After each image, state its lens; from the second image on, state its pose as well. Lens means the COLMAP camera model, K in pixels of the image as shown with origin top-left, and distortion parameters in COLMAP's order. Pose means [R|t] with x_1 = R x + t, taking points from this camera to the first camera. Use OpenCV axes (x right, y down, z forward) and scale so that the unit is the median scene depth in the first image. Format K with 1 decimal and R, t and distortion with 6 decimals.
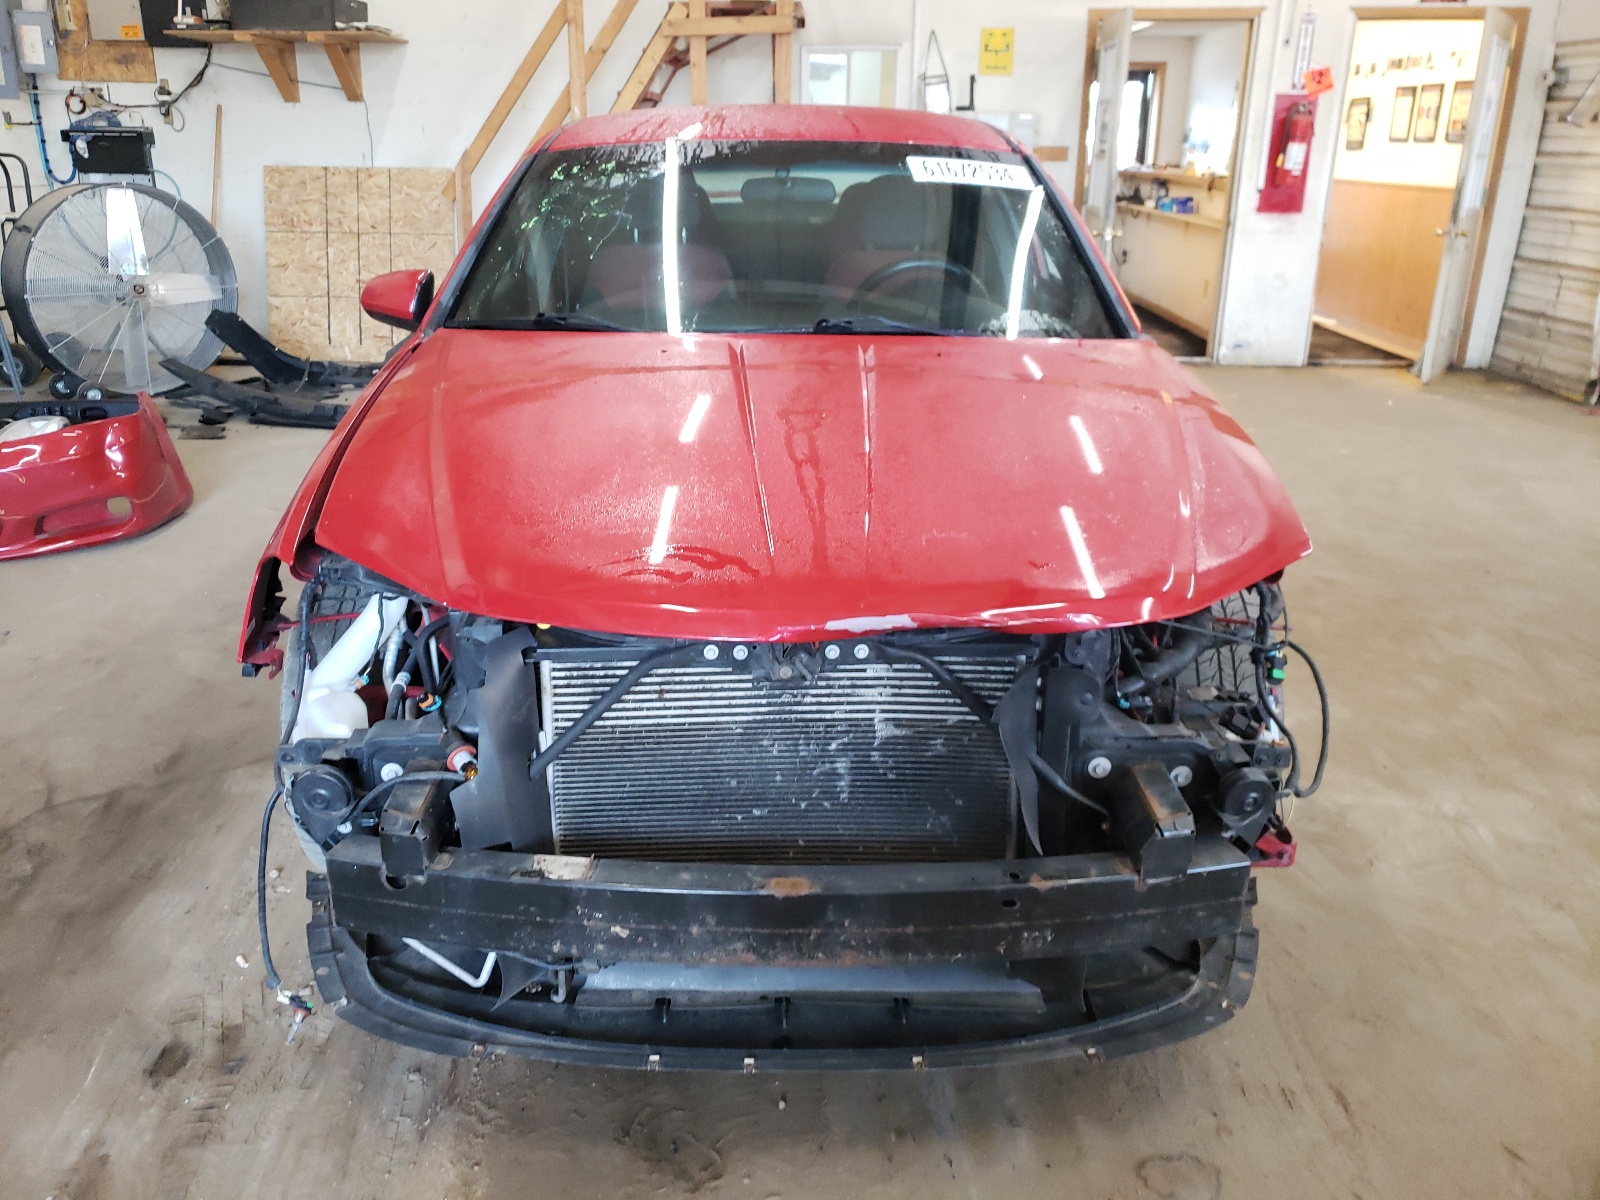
lens RADIAL K [[1184.9, 0, 800.0], [0, 1184.9, 600.0], [0, 0, 1]] dist [-0.001157, 0.001663]
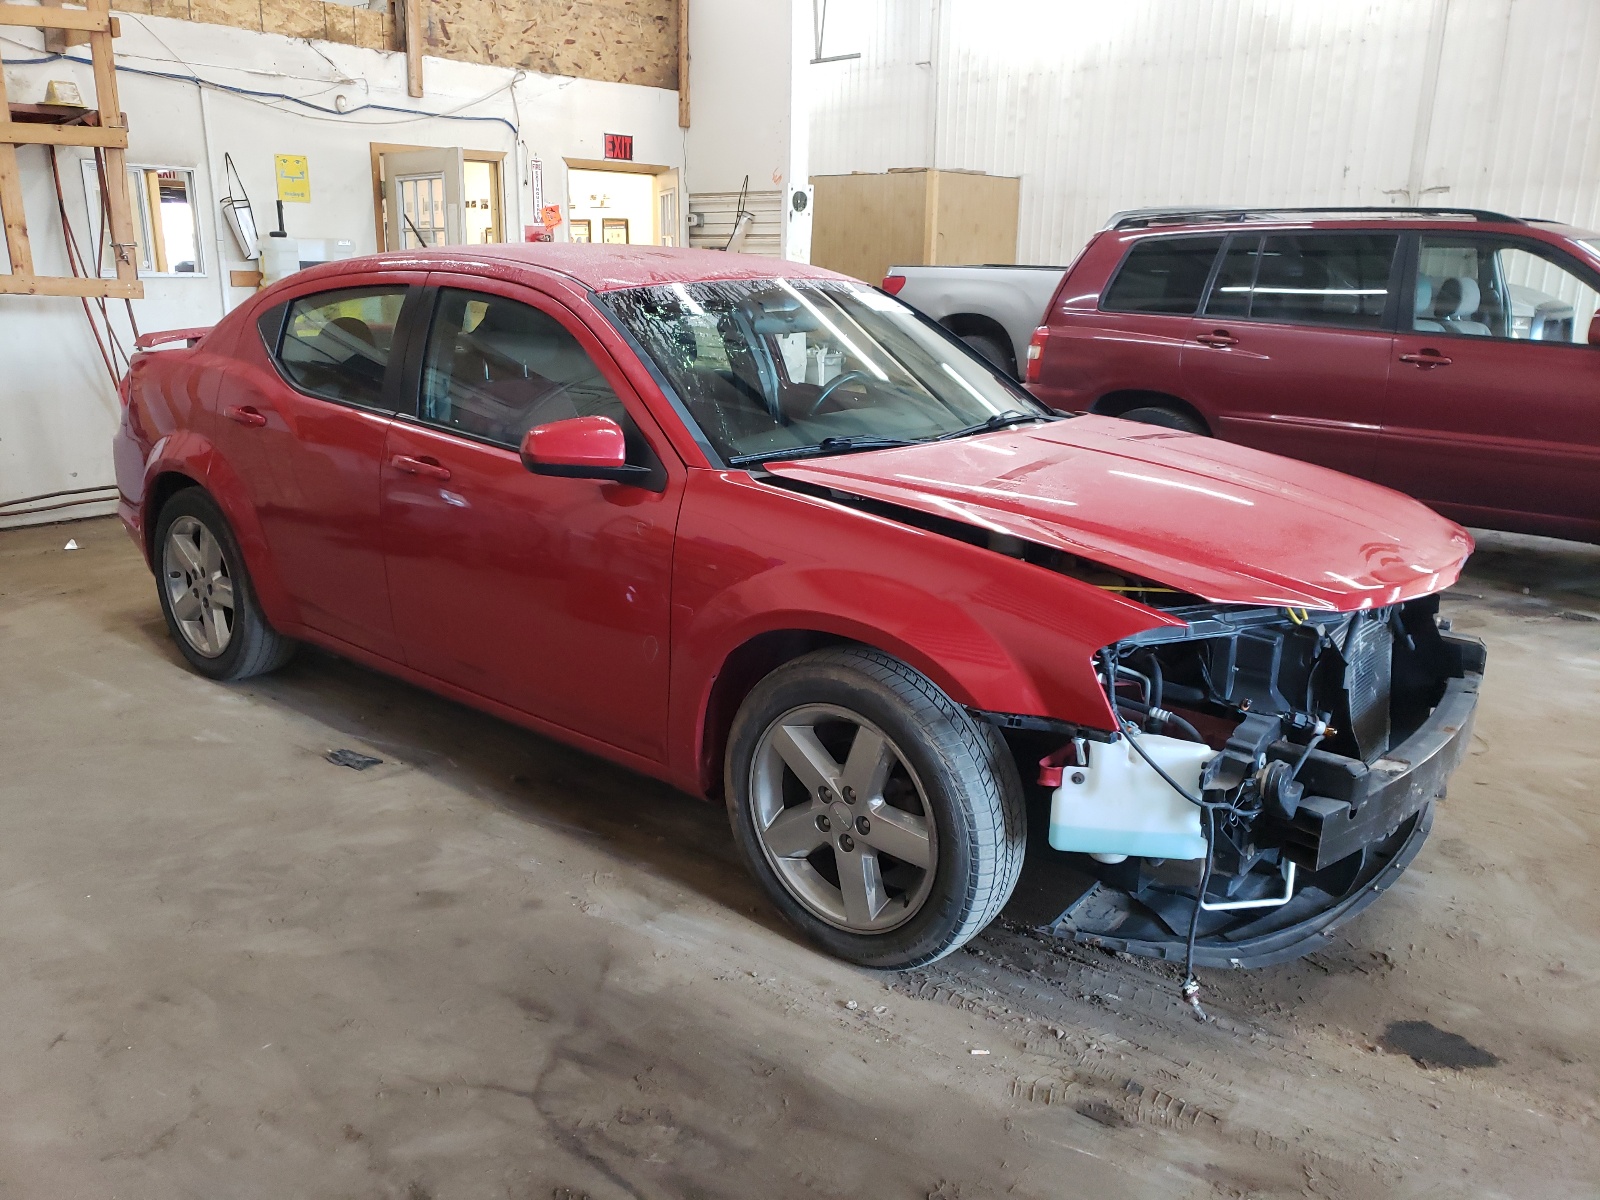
lens RADIAL K [[1210.8, 0, 800.0], [0, 1210.8, 600.0], [0, 0, 1]] dist [0.002797, 0.001273]
pose [[0.662749, -0.198102, 0.722163, -0.858691], [0.267349, 0.963414, 0.018927, -0.093207], [-0.699491, 0.180525, 0.691464, 0.210198]]
